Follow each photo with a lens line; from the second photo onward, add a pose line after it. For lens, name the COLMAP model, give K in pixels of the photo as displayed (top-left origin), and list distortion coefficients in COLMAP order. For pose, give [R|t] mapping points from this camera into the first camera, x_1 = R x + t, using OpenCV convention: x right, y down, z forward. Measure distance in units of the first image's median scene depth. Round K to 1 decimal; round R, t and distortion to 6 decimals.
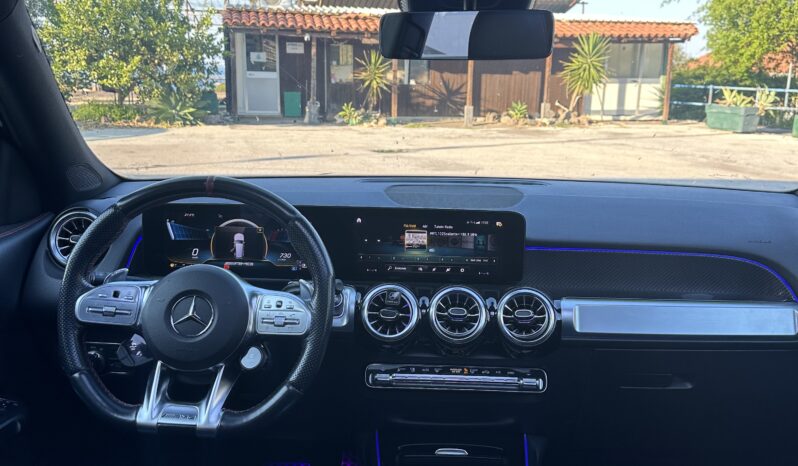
lens RADIAL K [[757.4, 0, 402.2], [0, 757.4, 236.1], [0, 0, 1]] dist [0.065441, 0.000000]
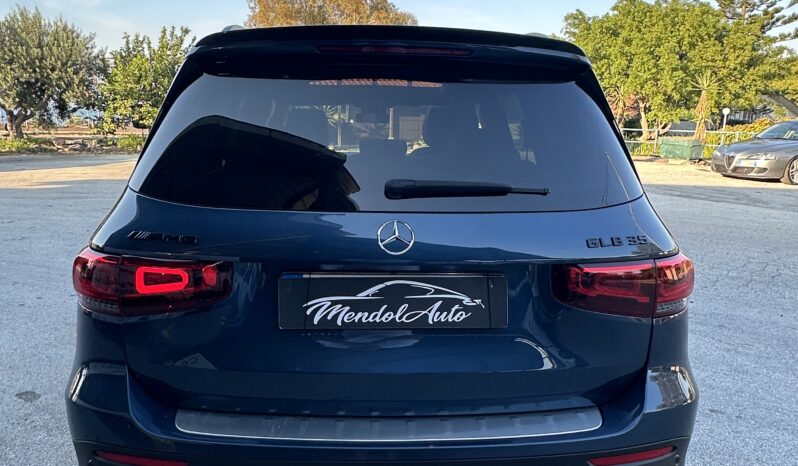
lens RADIAL K [[607.5, 0, 397.2], [0, 607.5, 222.6], [0, 0, 1]] dist [-0.001586, 0.021458]
pose [[0.995762, -0.012501, 0.091116, -0.008765], [0.015364, 0.999408, -0.030792, 0.030905], [-0.090677, 0.032061, 0.995364, -0.170840]]
